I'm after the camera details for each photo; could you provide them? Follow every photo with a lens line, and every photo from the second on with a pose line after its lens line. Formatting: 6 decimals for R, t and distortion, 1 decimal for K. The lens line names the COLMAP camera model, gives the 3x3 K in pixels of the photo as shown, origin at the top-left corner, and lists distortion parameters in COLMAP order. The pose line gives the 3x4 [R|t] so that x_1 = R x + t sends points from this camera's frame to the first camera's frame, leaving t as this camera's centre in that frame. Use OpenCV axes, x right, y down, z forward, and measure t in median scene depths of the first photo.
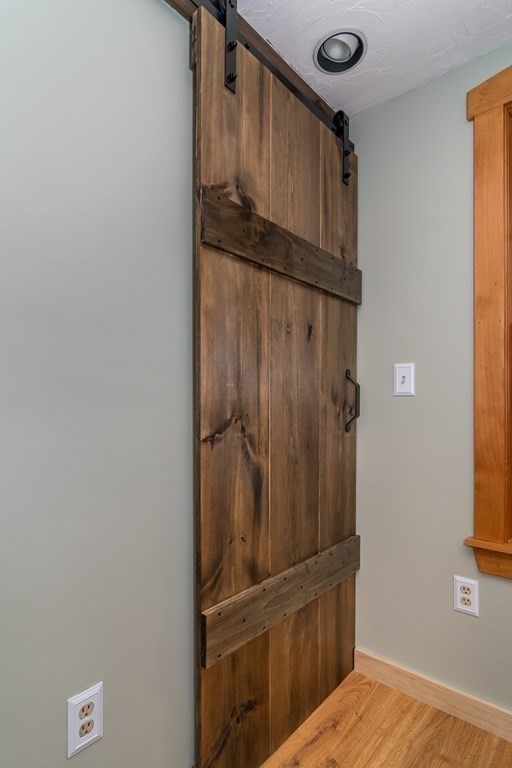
lens RADIAL K [[402.4, 0, 257.4], [0, 402.4, 403.1], [0, 0, 1]] dist [-0.003986, -0.000350]
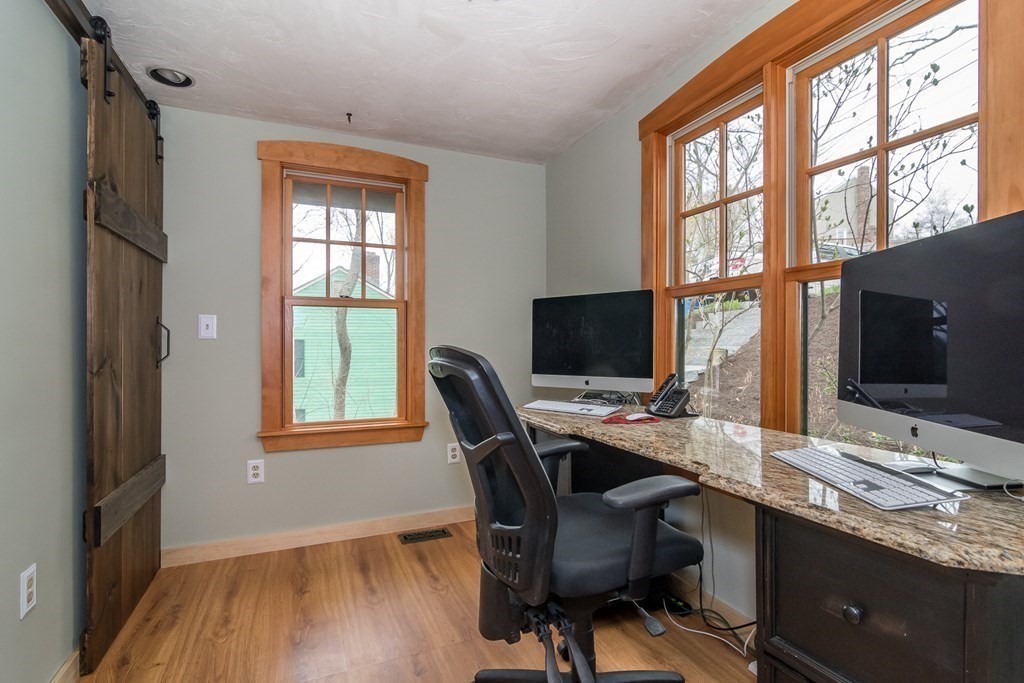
lens RADIAL K [[485.9, 0, 510.0], [0, 485.9, 343.8], [0, 0, 1]] dist [-0.001907, 0.000068]
pose [[0.432658, -0.000329, 0.901558, -0.743568], [0.001318, 0.999999, -0.000268, -0.001383], [-0.901557, 0.001304, 0.432658, -0.683032]]
